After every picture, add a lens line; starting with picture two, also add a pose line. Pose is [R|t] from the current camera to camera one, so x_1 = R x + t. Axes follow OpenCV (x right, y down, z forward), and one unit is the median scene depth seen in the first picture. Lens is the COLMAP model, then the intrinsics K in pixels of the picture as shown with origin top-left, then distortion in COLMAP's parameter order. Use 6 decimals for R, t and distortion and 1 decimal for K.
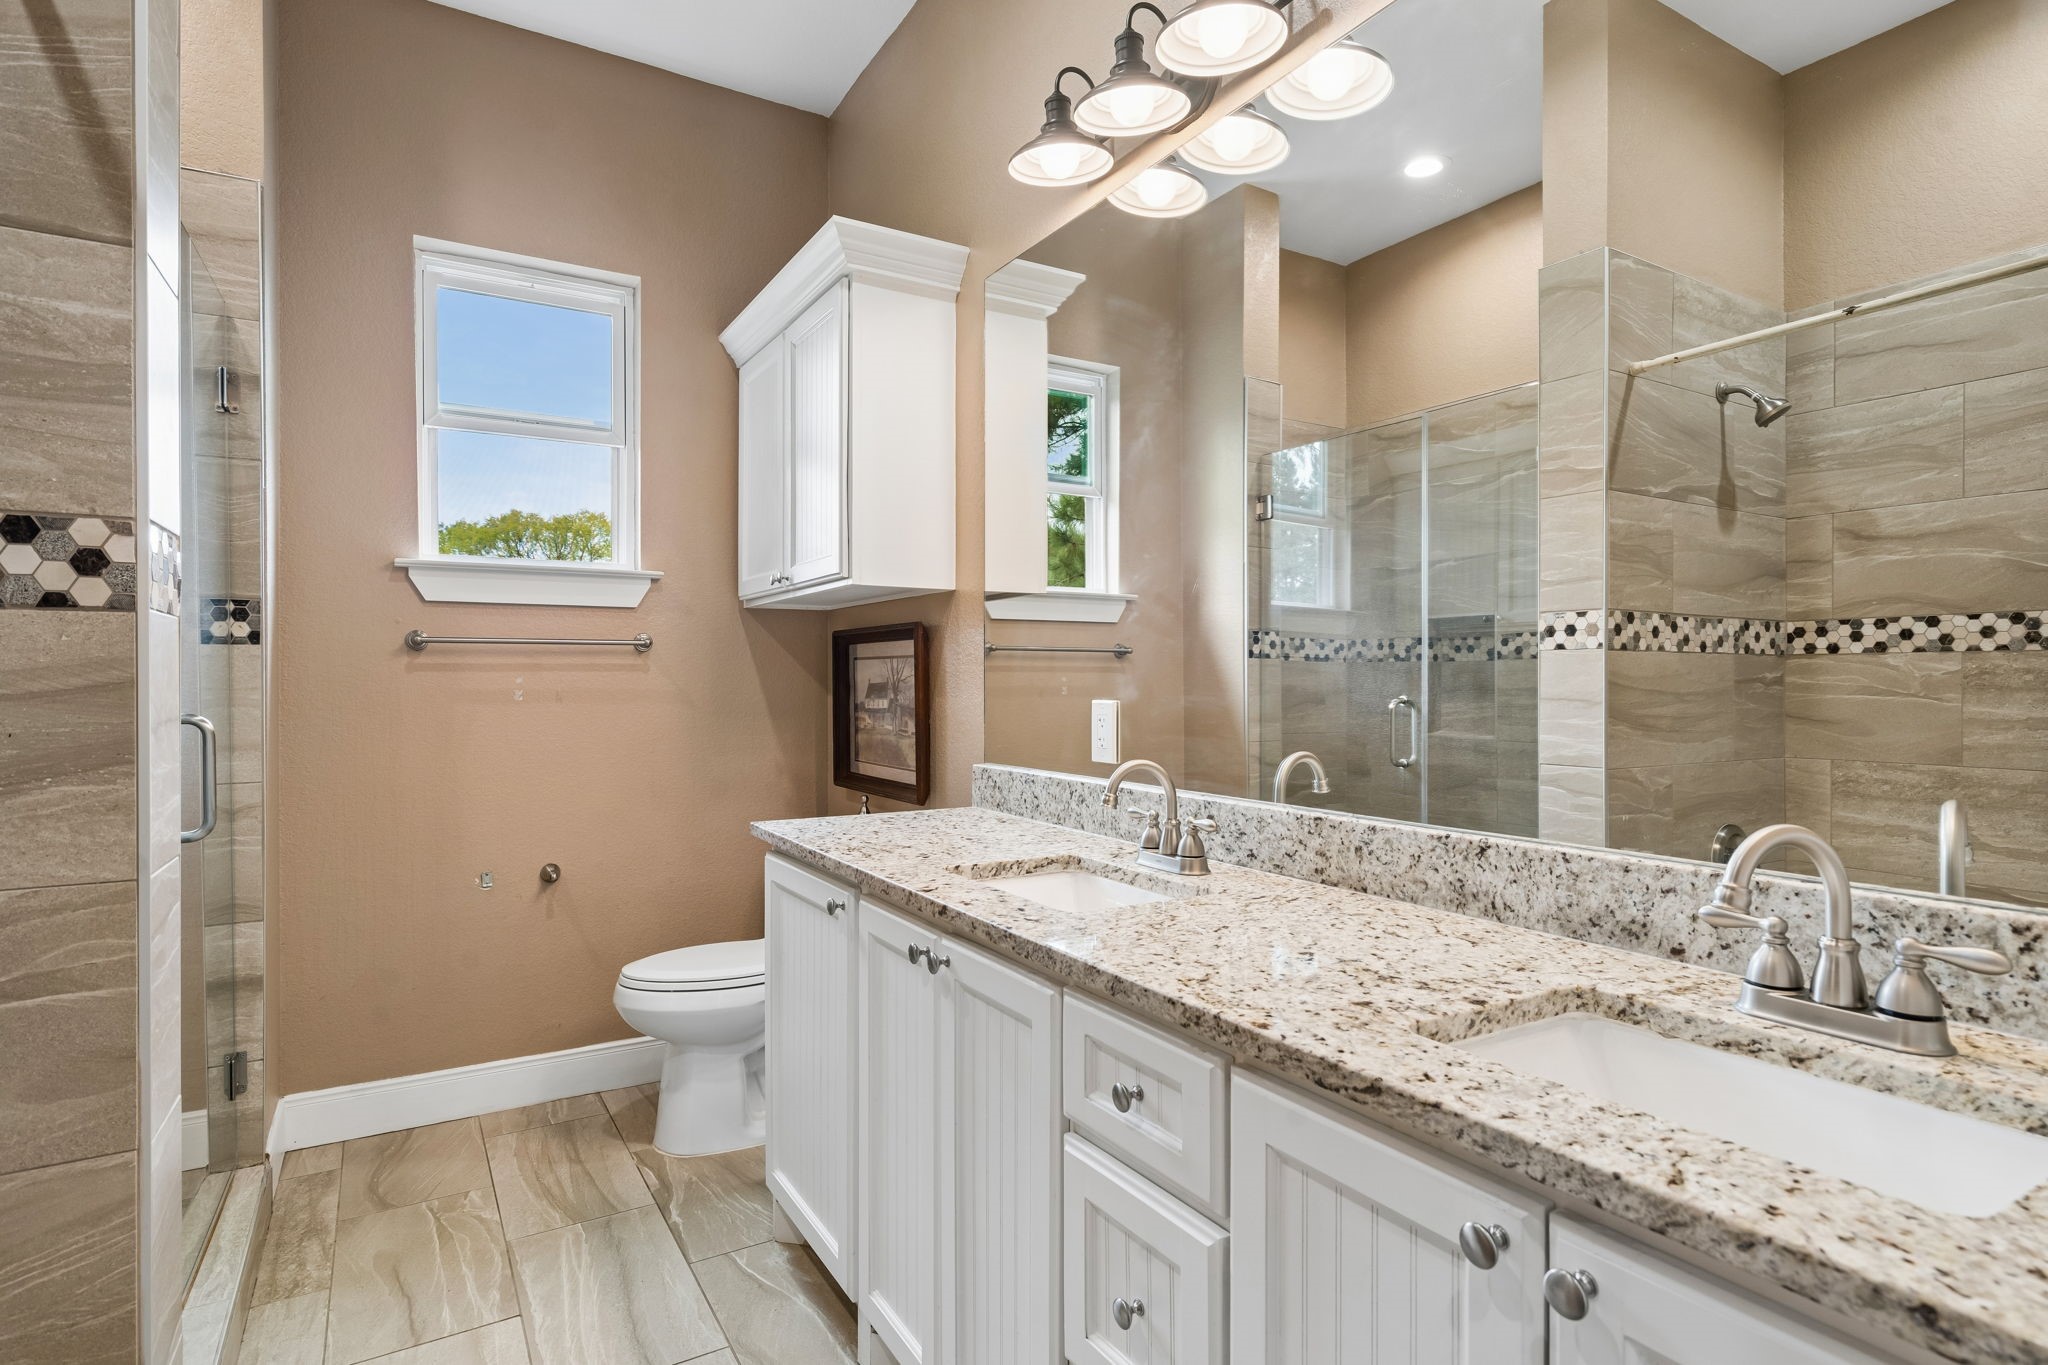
lens RADIAL K [[1045.1, 0, 1021.7], [0, 1045.1, 687.8], [0, 0, 1]] dist [0.002697, 0.006995]
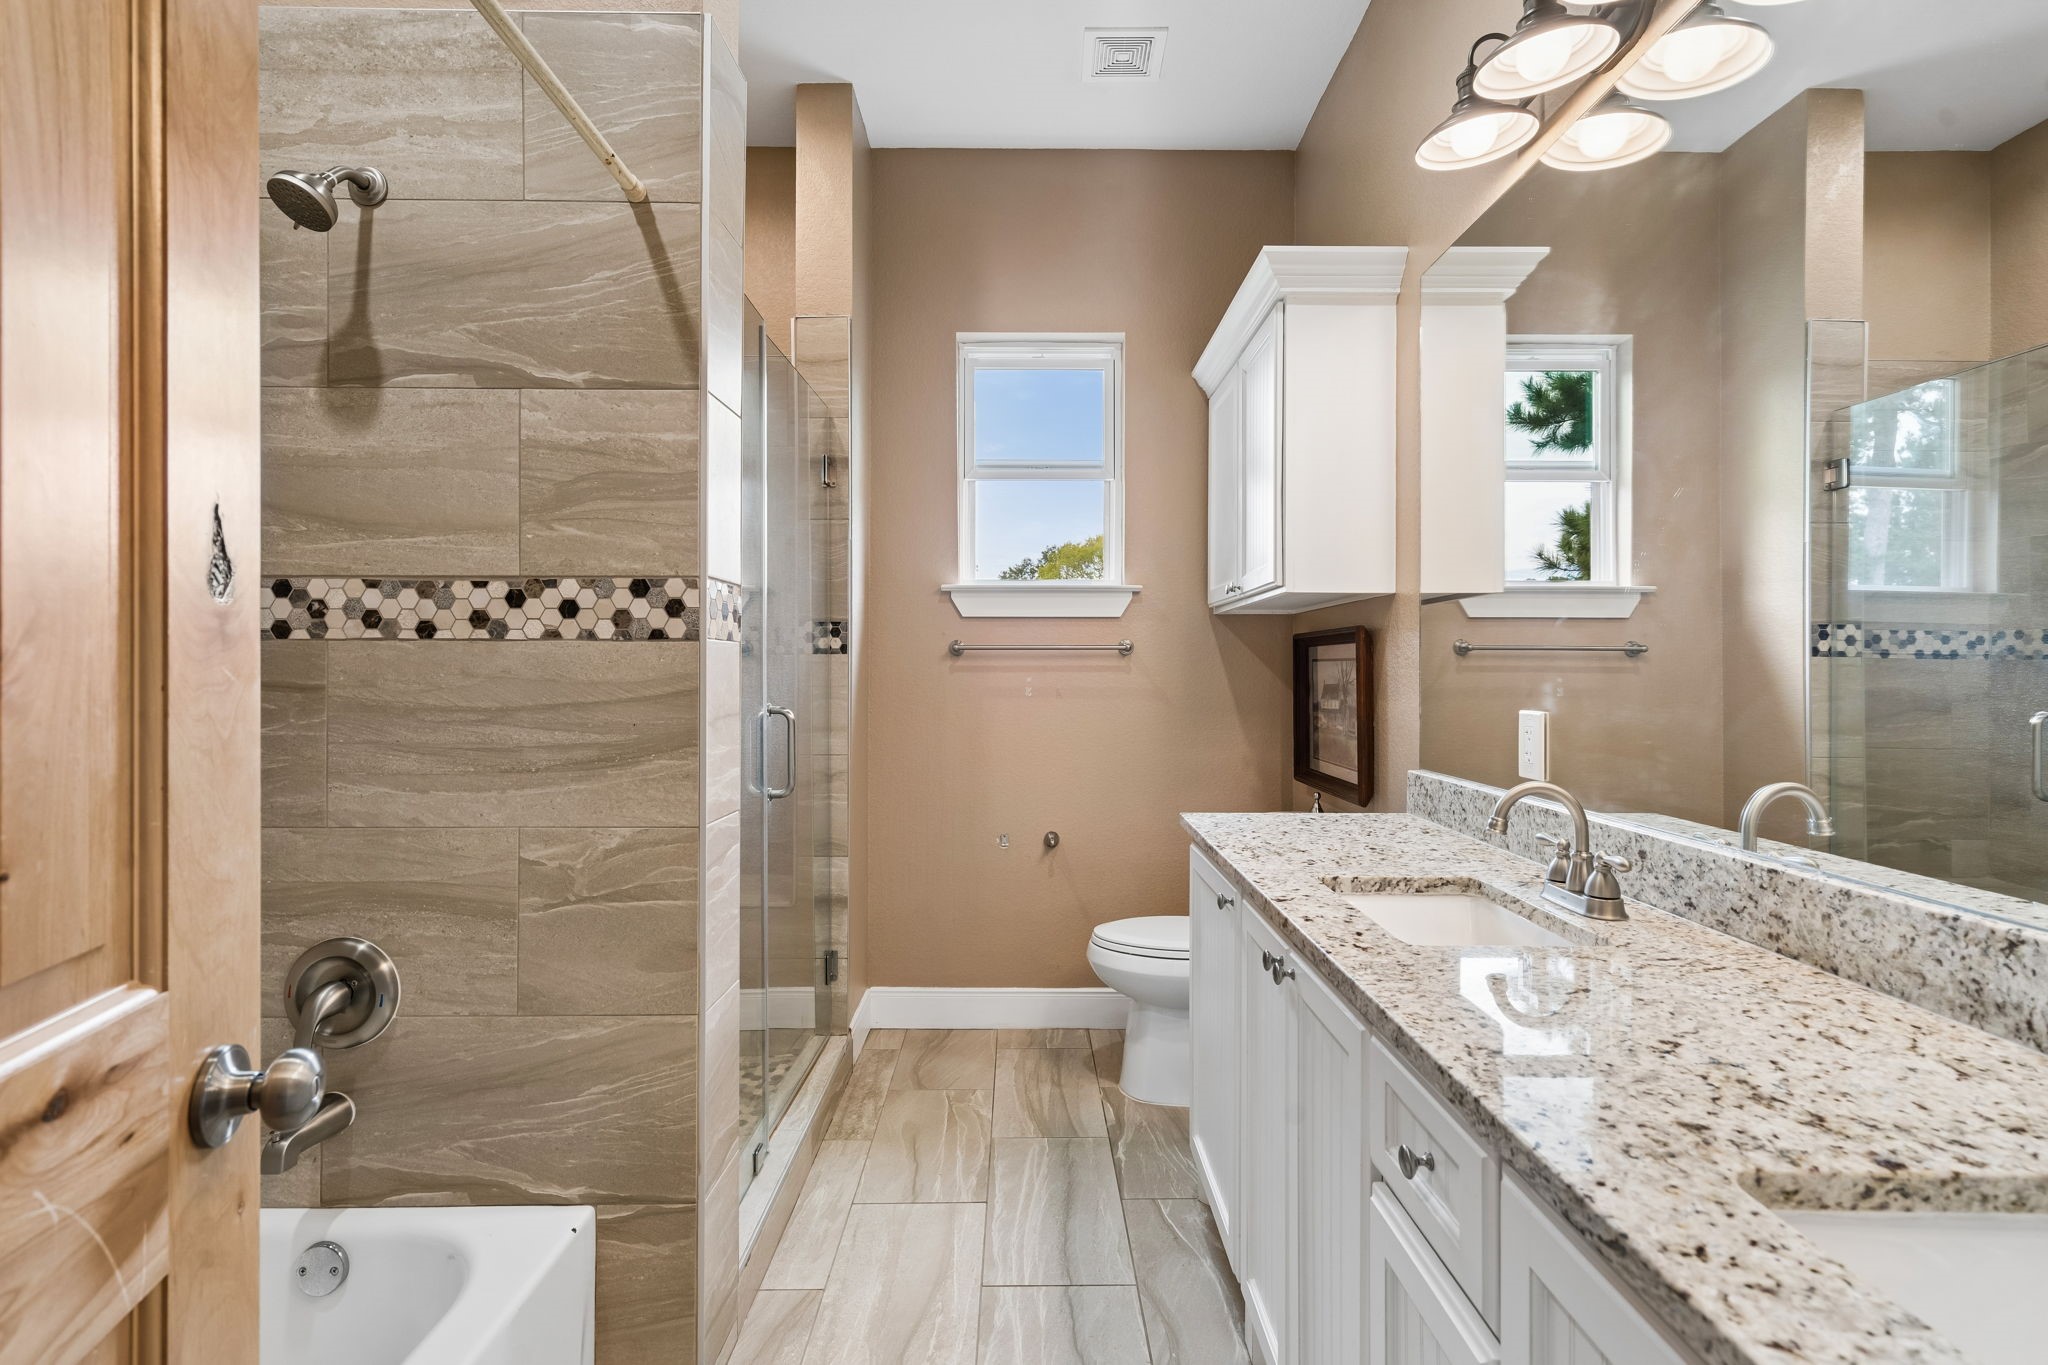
lens RADIAL K [[948.8, 0, 1029.9], [0, 948.8, 673.0], [0, 0, 1]] dist [0.008641, 0.000531]
pose [[0.865364, 0.003723, -0.501130, 0.101389], [-0.006867, 0.999967, -0.004428, -0.012993], [0.501097, 0.007273, 0.865361, 0.050571]]
